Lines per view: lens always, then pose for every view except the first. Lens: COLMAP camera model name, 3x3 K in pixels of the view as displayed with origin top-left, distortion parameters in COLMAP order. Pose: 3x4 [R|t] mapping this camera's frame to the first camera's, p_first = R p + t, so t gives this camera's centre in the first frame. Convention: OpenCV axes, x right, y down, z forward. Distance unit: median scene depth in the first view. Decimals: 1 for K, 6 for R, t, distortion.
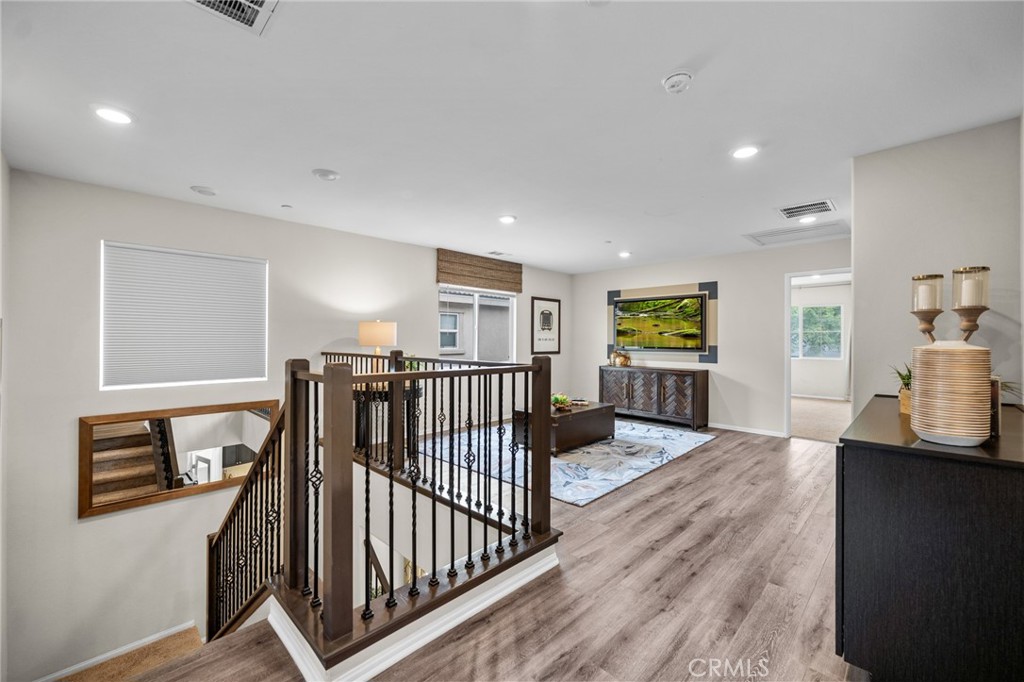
lens RADIAL K [[419.2, 0, 513.5], [0, 419.2, 337.1], [0, 0, 1]] dist [0.003144, 0.000726]
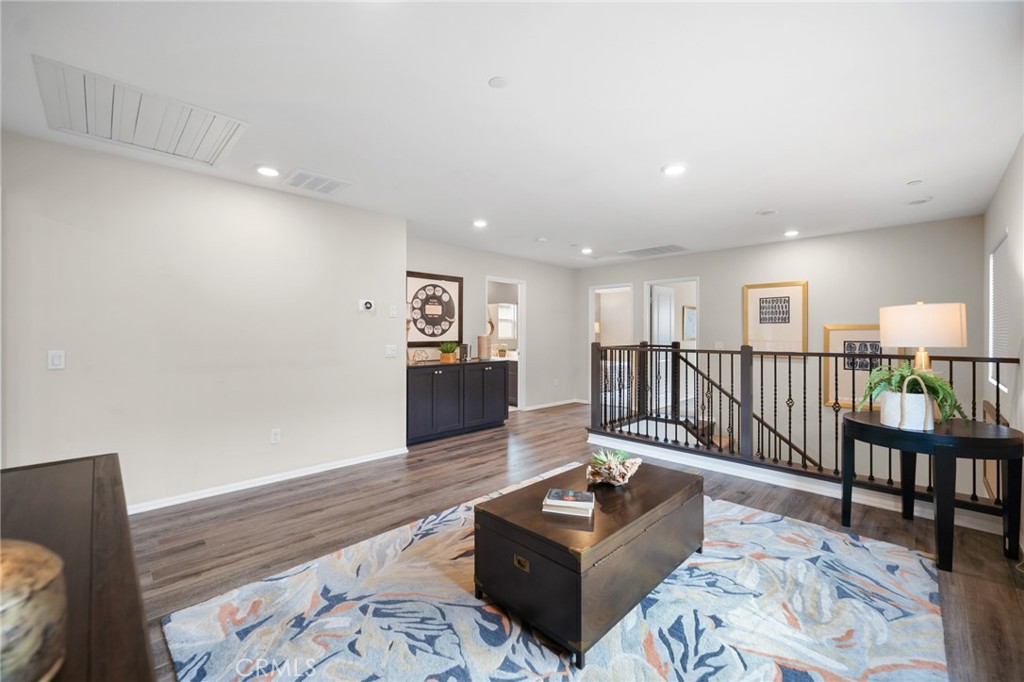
lens RADIAL K [[419.2, 0, 509.5], [0, 419.2, 337.1], [0, 0, 1]] dist [0.003144, 0.000726]
pose [[-0.999884, -0.008503, 0.012625, 0.241119], [-0.008549, 0.999957, -0.003530, 0.011787], [-0.012594, -0.003638, -0.999914, 1.598734]]
